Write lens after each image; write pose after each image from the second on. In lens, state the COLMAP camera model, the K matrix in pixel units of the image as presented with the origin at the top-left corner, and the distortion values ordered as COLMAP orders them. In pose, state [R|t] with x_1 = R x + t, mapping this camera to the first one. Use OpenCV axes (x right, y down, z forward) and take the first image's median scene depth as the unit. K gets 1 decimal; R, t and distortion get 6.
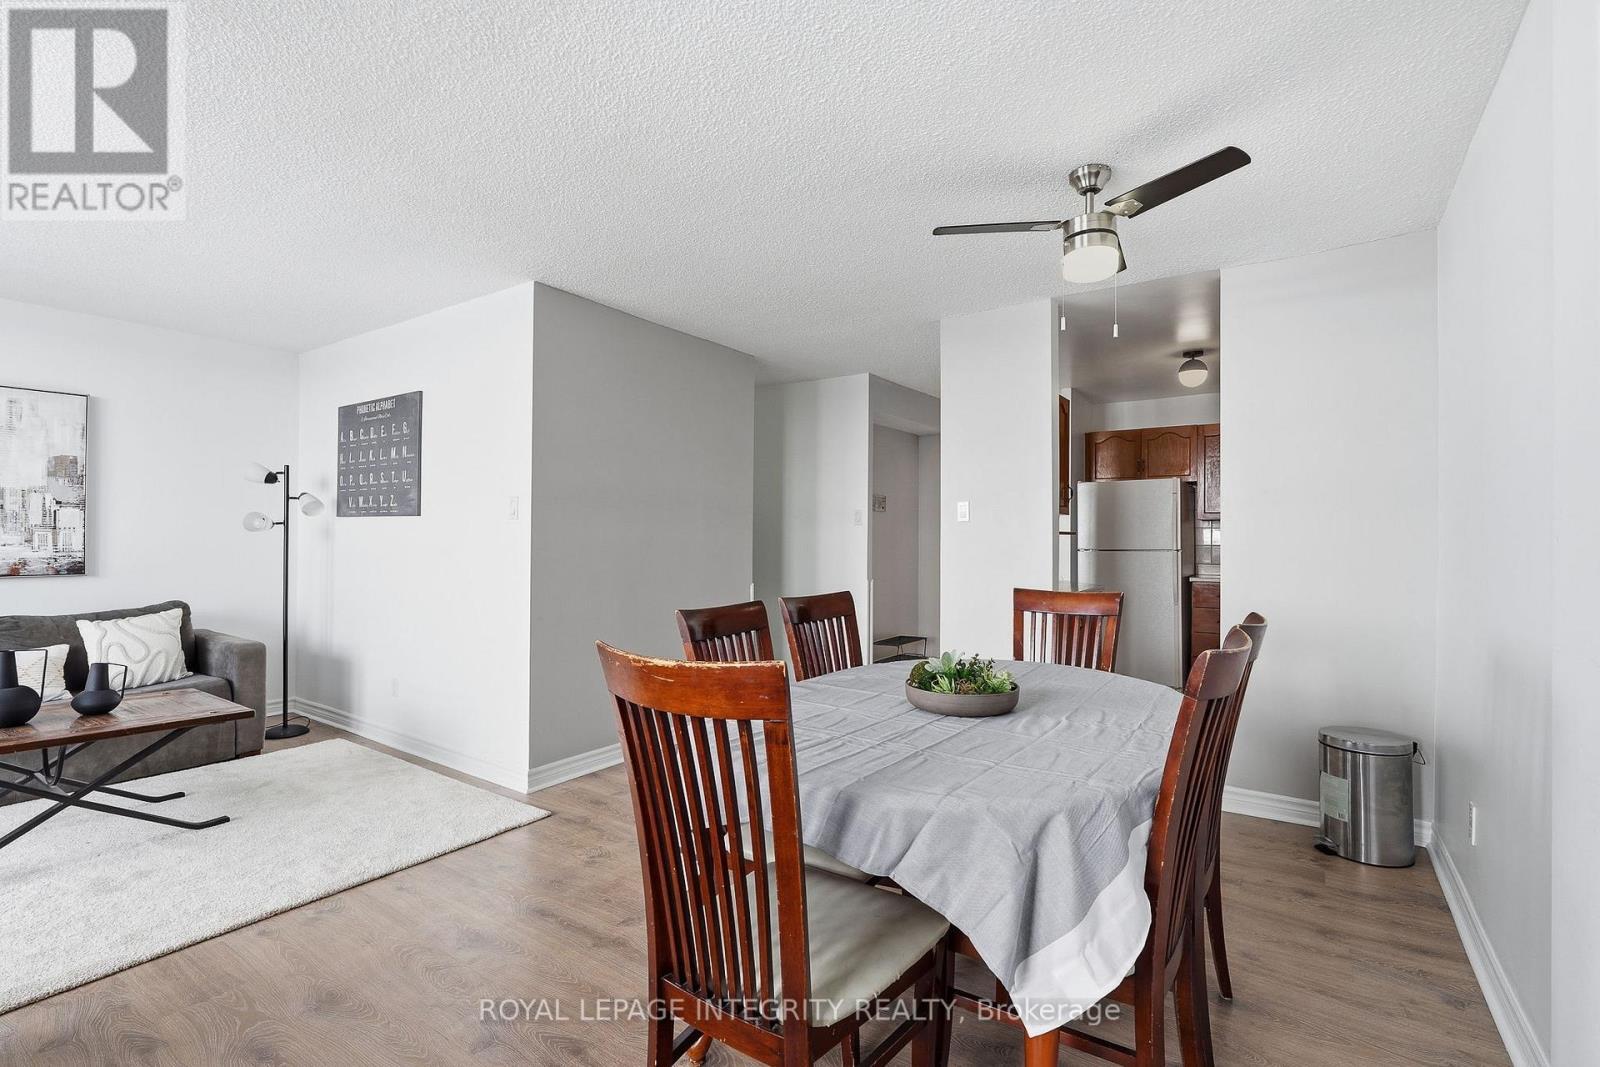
lens RADIAL K [[730.5, 0, 790.5], [0, 730.5, 532.4], [0, 0, 1]] dist [0.003240, 0.002763]
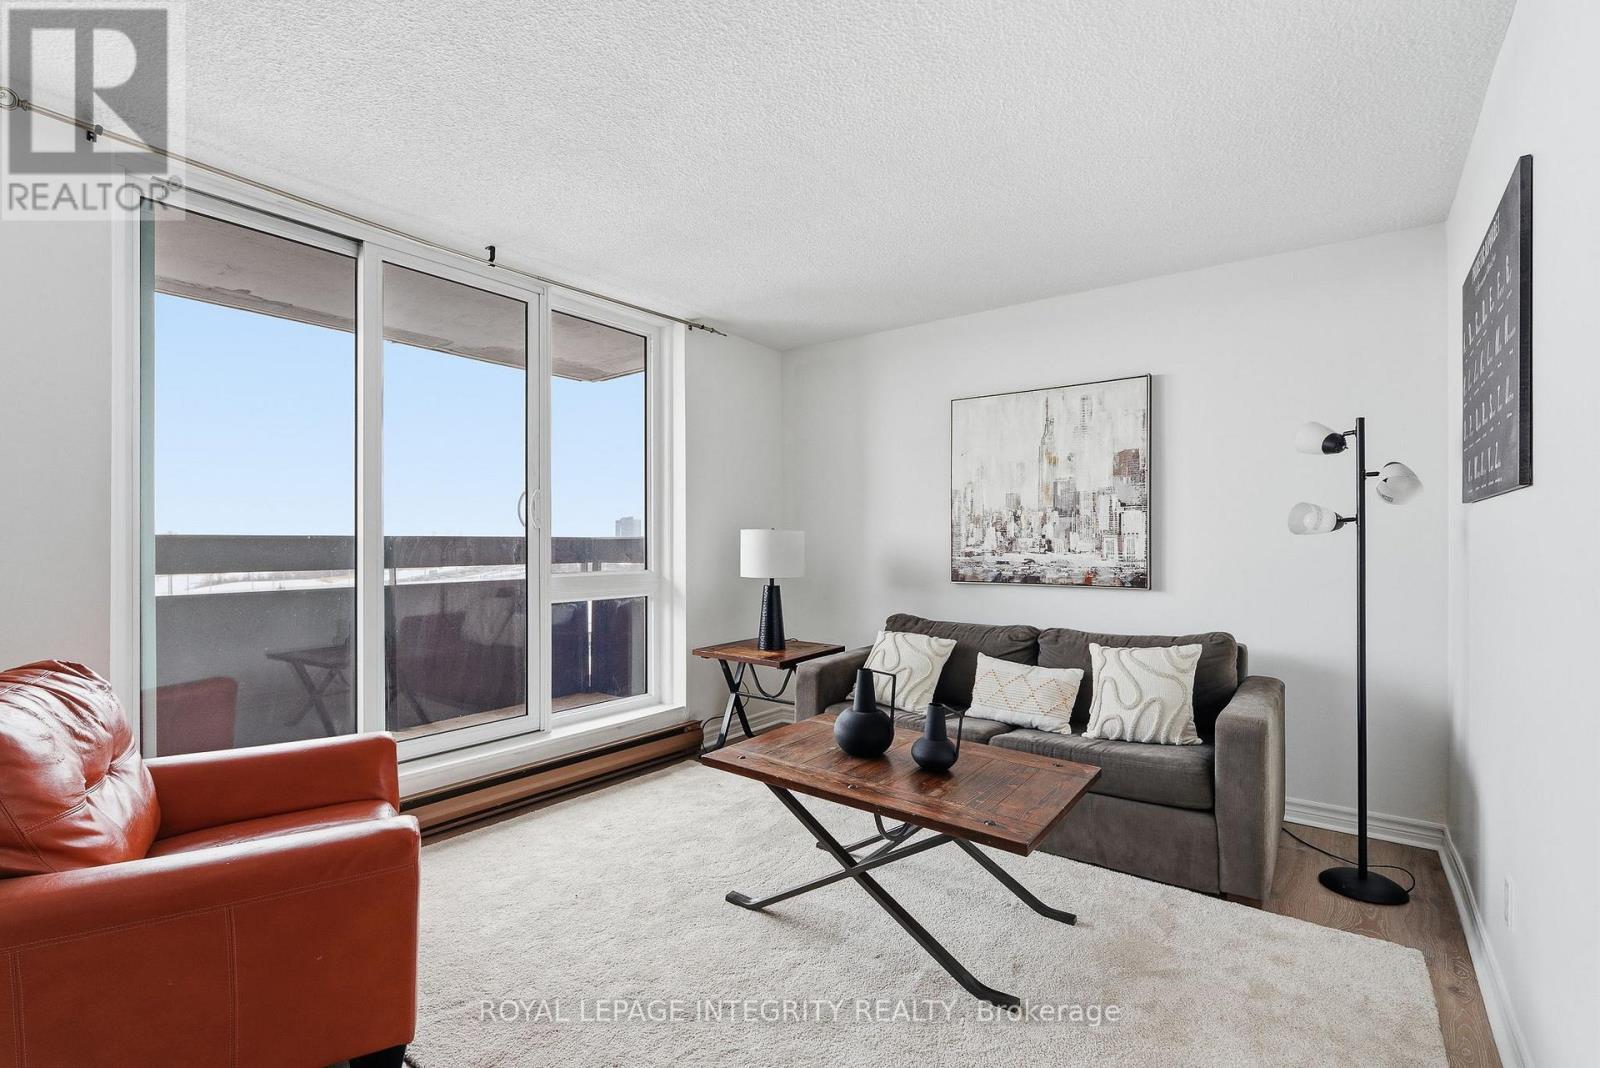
lens RADIAL K [[730.5, 0, 803.1], [0, 730.5, 542.2], [0, 0, 1]] dist [0.003240, 0.002763]
pose [[-0.016350, -0.004912, -0.999854, -0.120759], [0.005455, 0.999973, -0.005002, 0.006673], [0.999851, -0.005536, -0.016322, 0.637553]]
